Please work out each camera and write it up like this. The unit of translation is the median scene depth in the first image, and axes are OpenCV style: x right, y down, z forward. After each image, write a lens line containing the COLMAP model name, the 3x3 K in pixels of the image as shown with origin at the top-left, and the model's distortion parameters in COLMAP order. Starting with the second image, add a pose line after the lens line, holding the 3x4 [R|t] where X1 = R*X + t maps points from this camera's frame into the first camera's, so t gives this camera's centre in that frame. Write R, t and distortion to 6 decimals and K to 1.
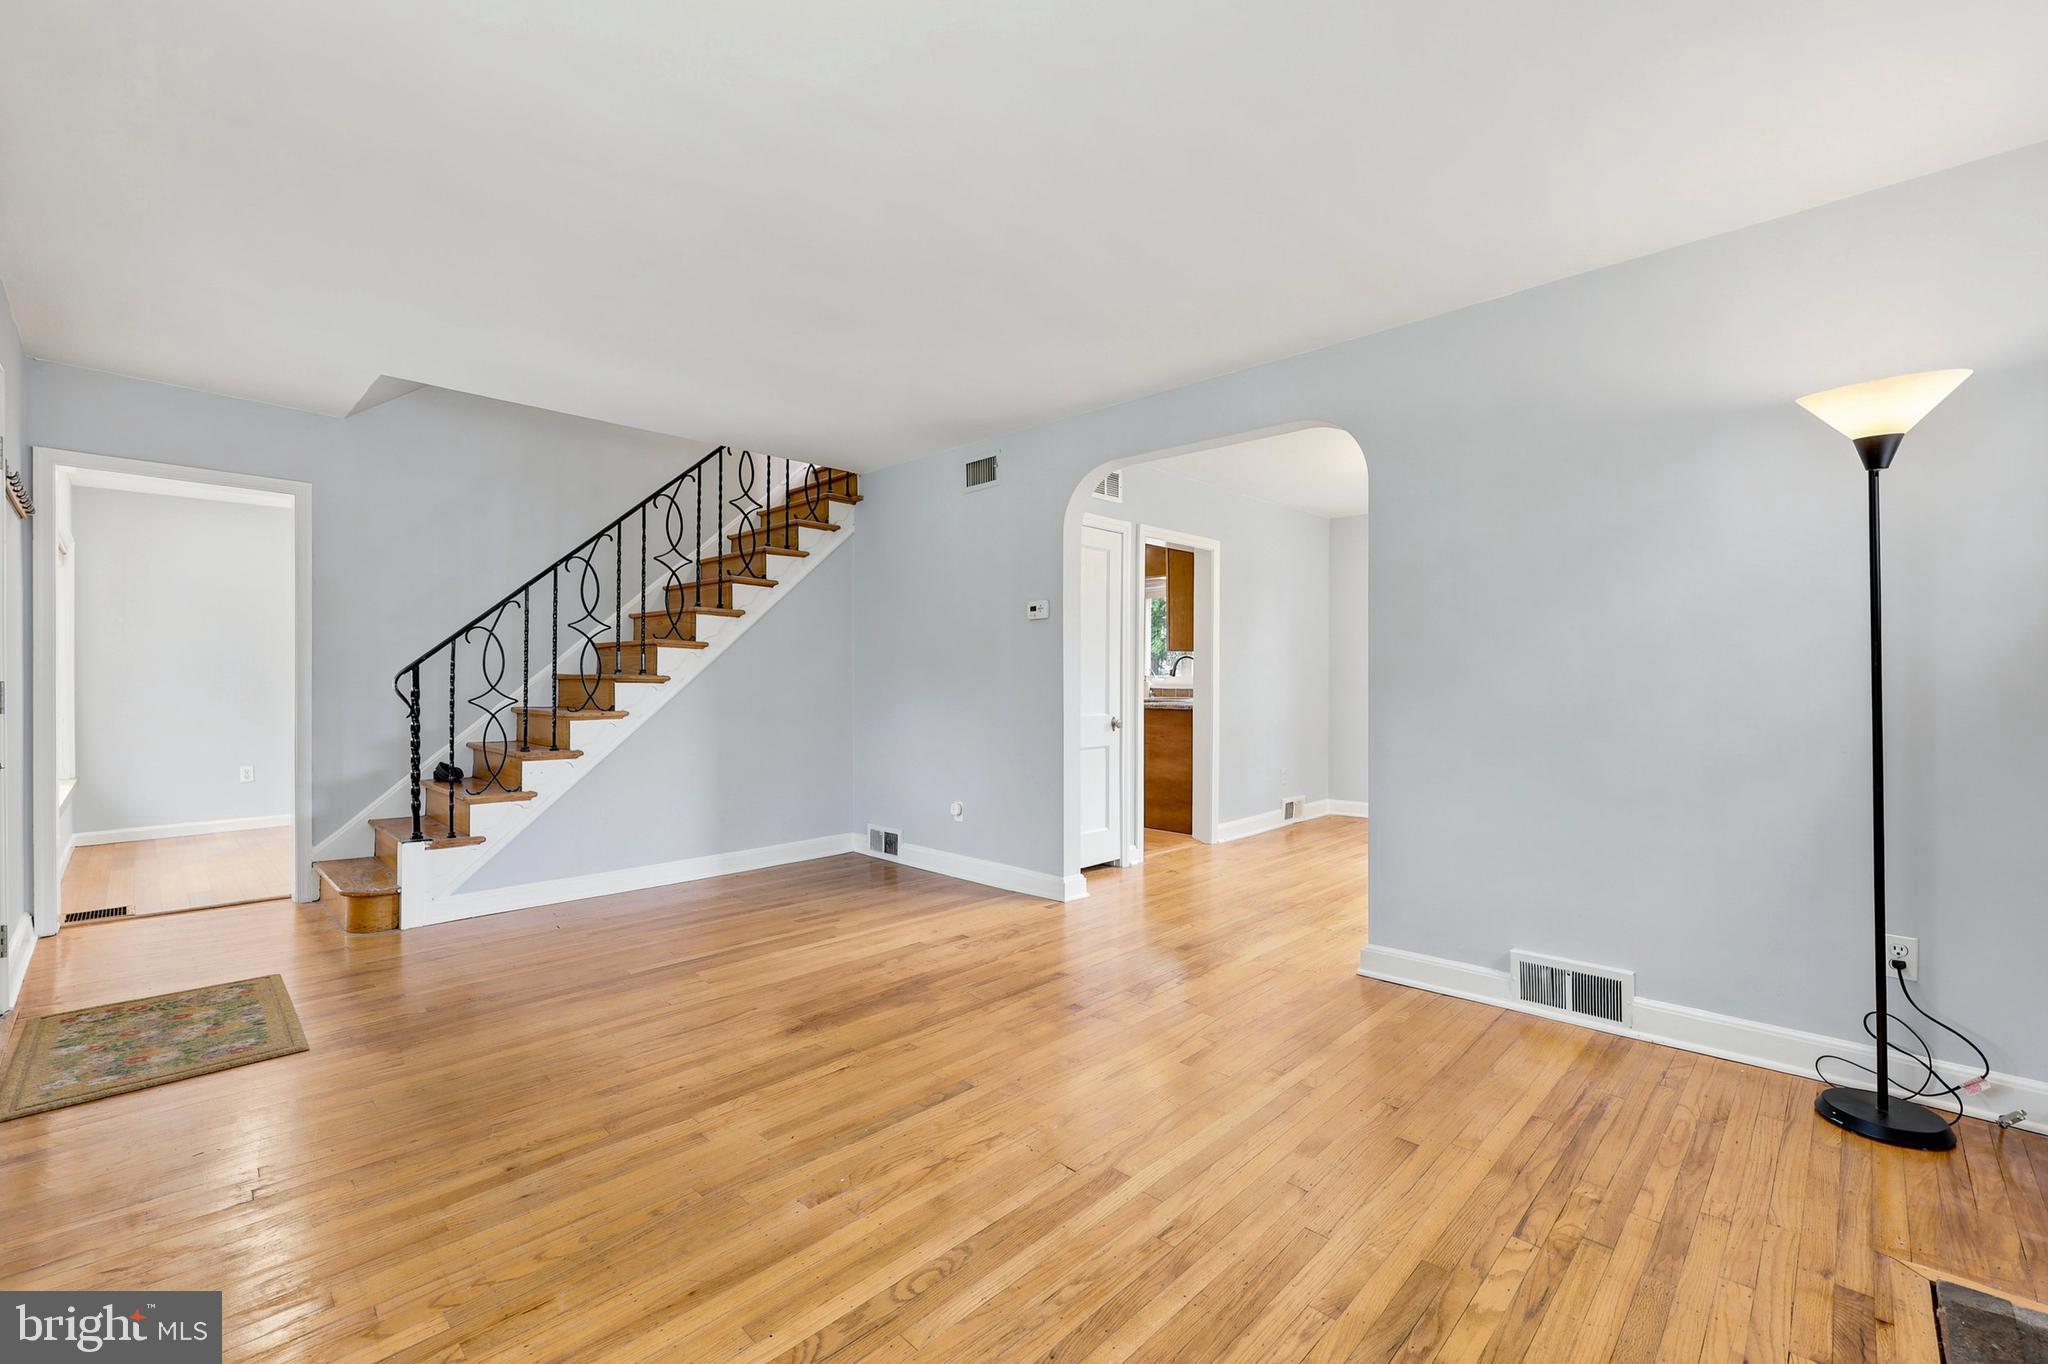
lens RADIAL K [[864.4, 0, 1076.5], [0, 864.4, 684.1], [0, 0, 1]] dist [-0.012175, 0.000100]
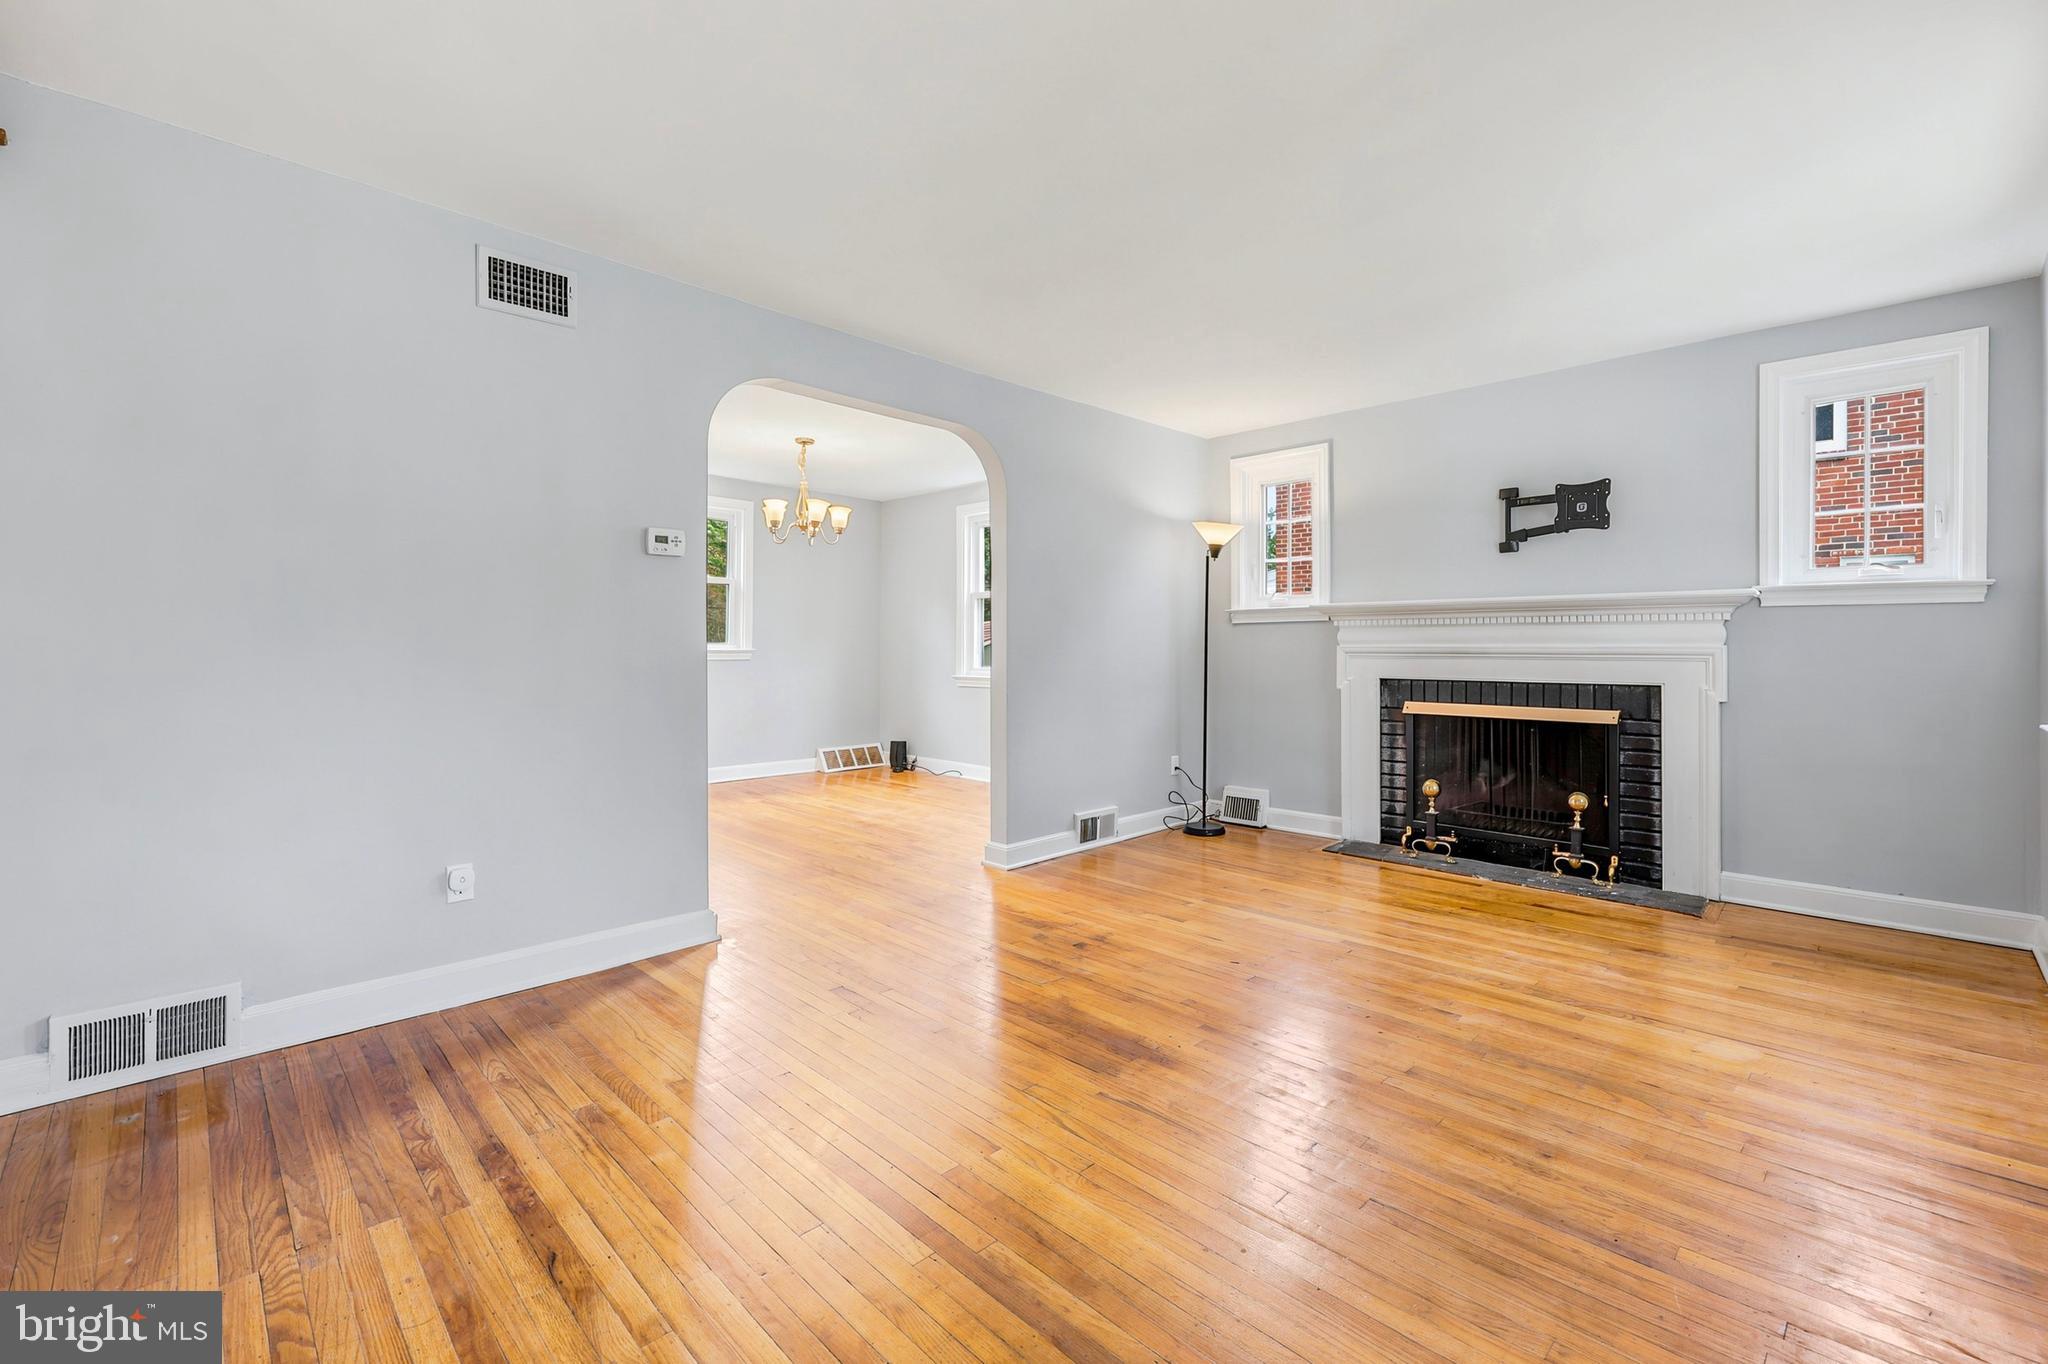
lens RADIAL K [[867.2, 0, 1025.4], [0, 867.2, 654.0], [0, 0, 1]] dist [-0.001616, -0.000239]
pose [[0.053698, -0.007723, 0.998527, -1.239738], [0.002188, 0.999969, 0.007617, -0.000718], [-0.998555, 0.001776, 0.053713, 1.146383]]
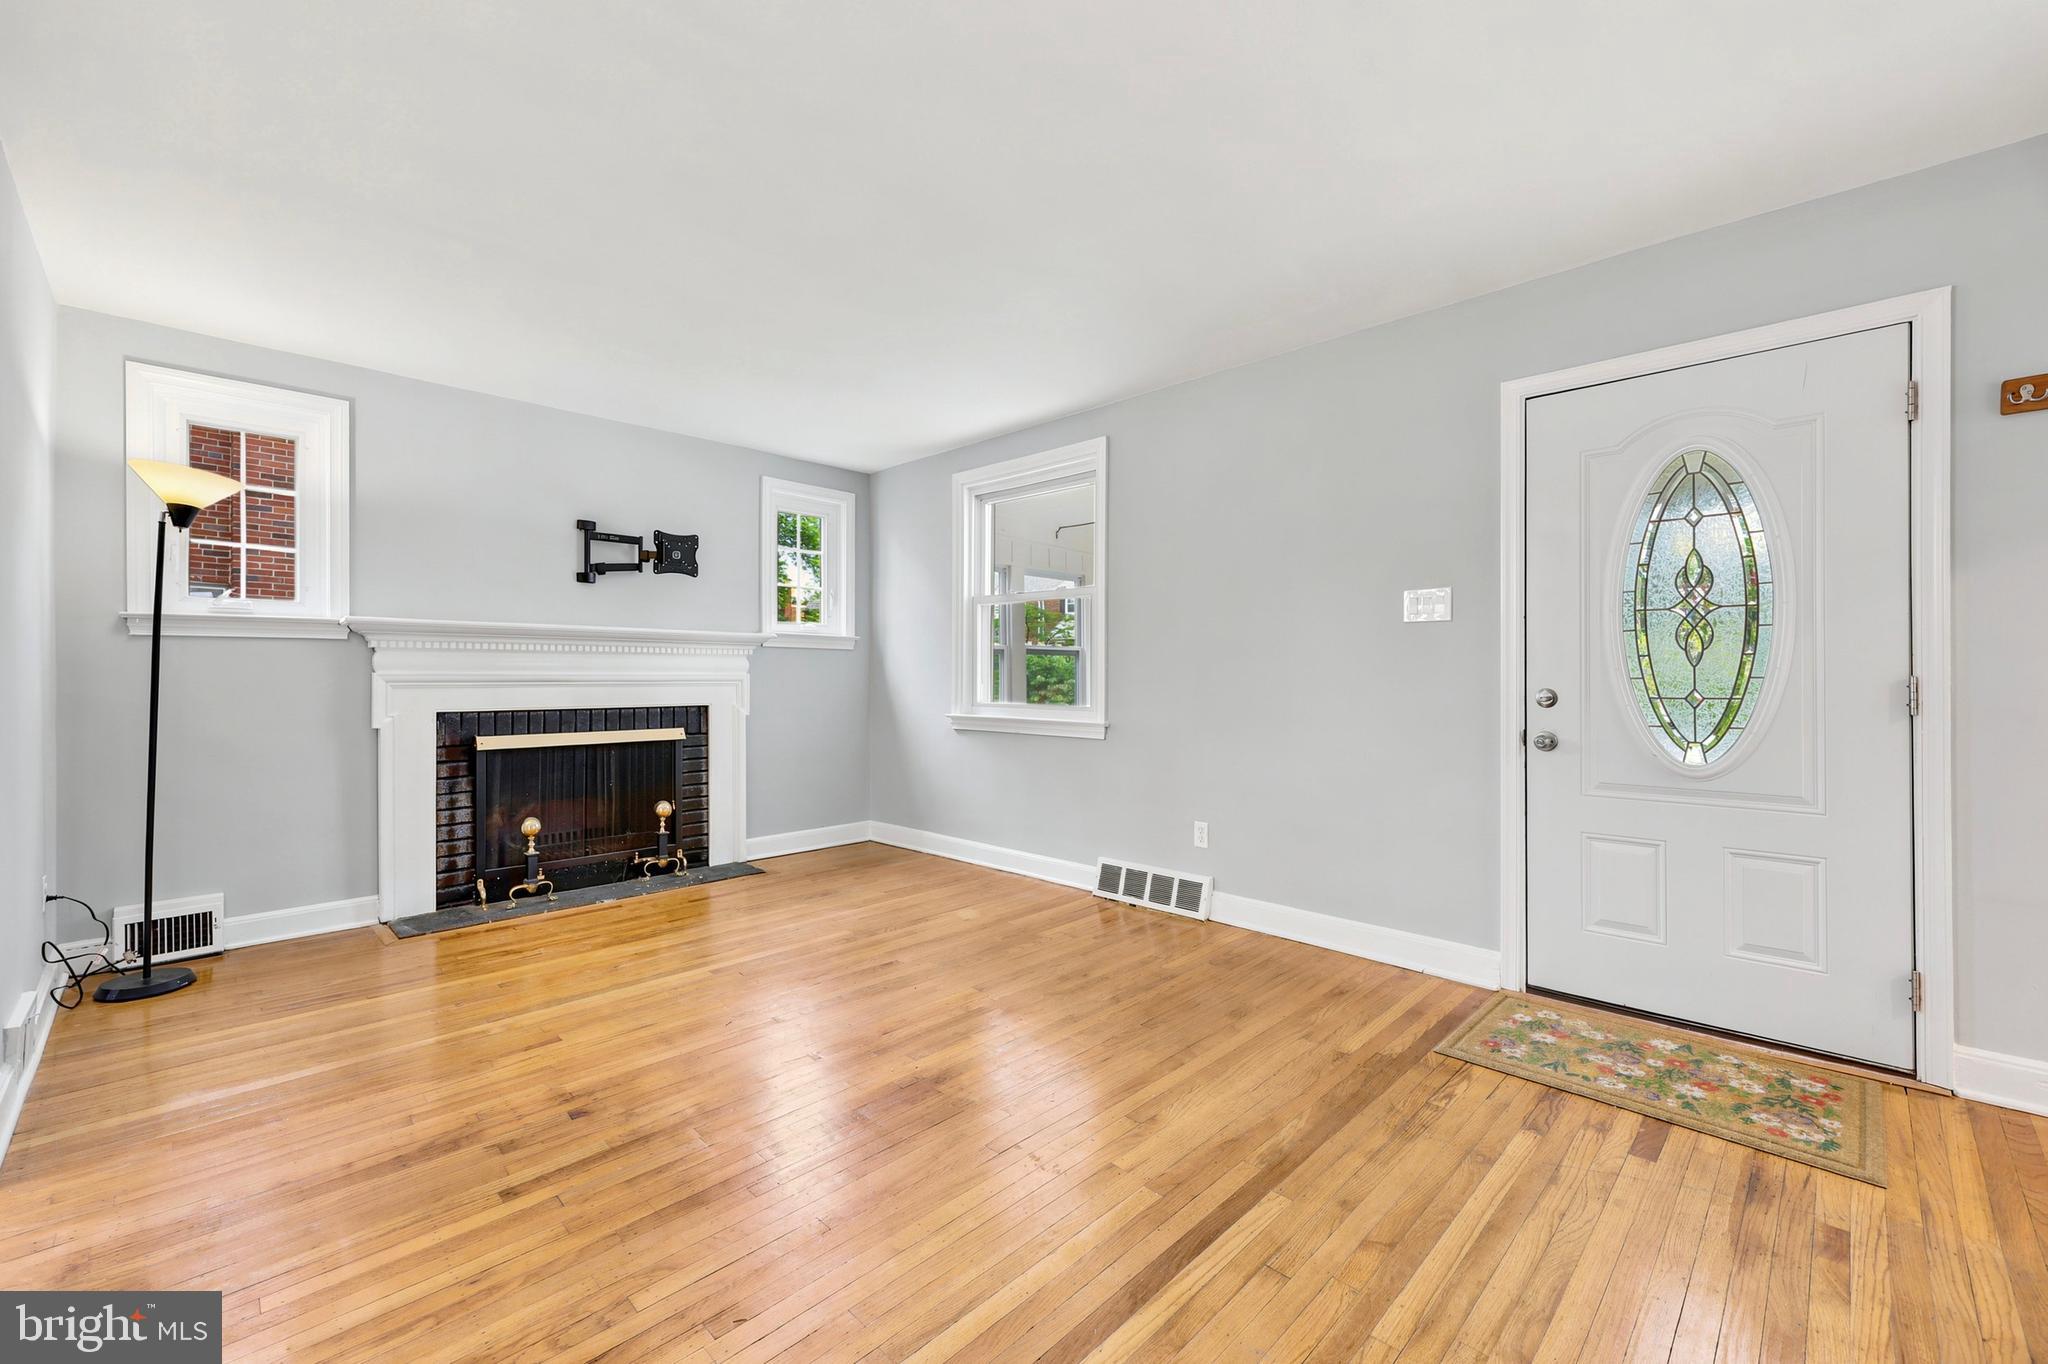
lens RADIAL K [[816.0, 0, 1054.4], [0, 816.0, 677.7], [0, 0, 1]] dist [-0.001914, -0.000094]
pose [[-0.999414, 0.000152, 0.034231, -0.492091], [0.000262, 0.999995, 0.003213, 0.001740], [-0.034231, 0.003220, -0.999409, 1.901944]]
